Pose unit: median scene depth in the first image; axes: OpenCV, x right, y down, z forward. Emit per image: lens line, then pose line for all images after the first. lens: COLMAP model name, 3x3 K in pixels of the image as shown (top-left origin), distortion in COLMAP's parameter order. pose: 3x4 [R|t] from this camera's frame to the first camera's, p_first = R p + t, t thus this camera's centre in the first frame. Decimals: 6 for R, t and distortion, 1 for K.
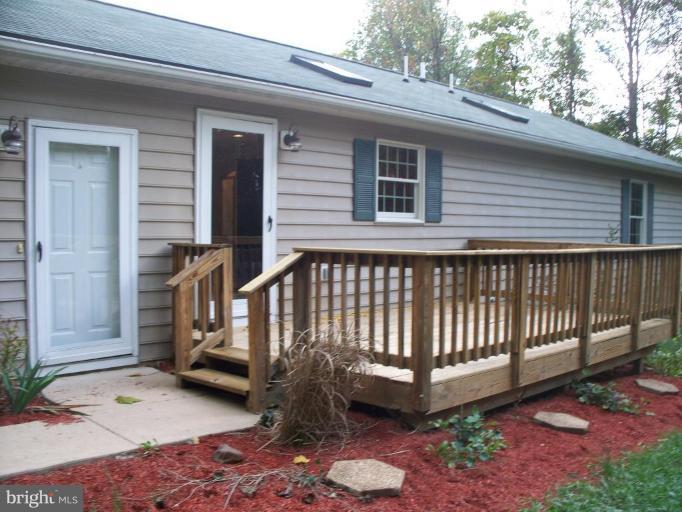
lens RADIAL K [[670.0, 0, 344.1], [0, 670.0, 255.5], [0, 0, 1]] dist [-0.208319, 0.000000]
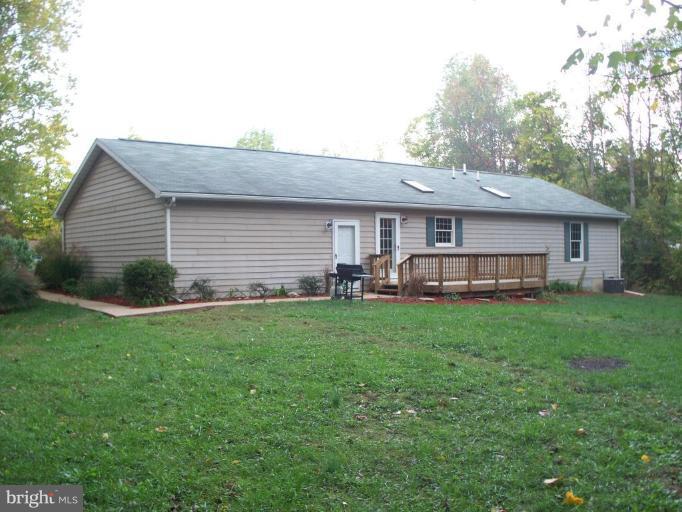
lens RADIAL K [[670.0, 0, 338.8], [0, 670.0, 254.3], [0, 0, 1]] dist [-0.208319, 0.000000]
pose [[0.990124, -0.017317, -0.139120, 0.042246], [0.011784, 0.999110, -0.040492, 0.099825], [0.139697, 0.038453, 0.989447, -2.010955]]
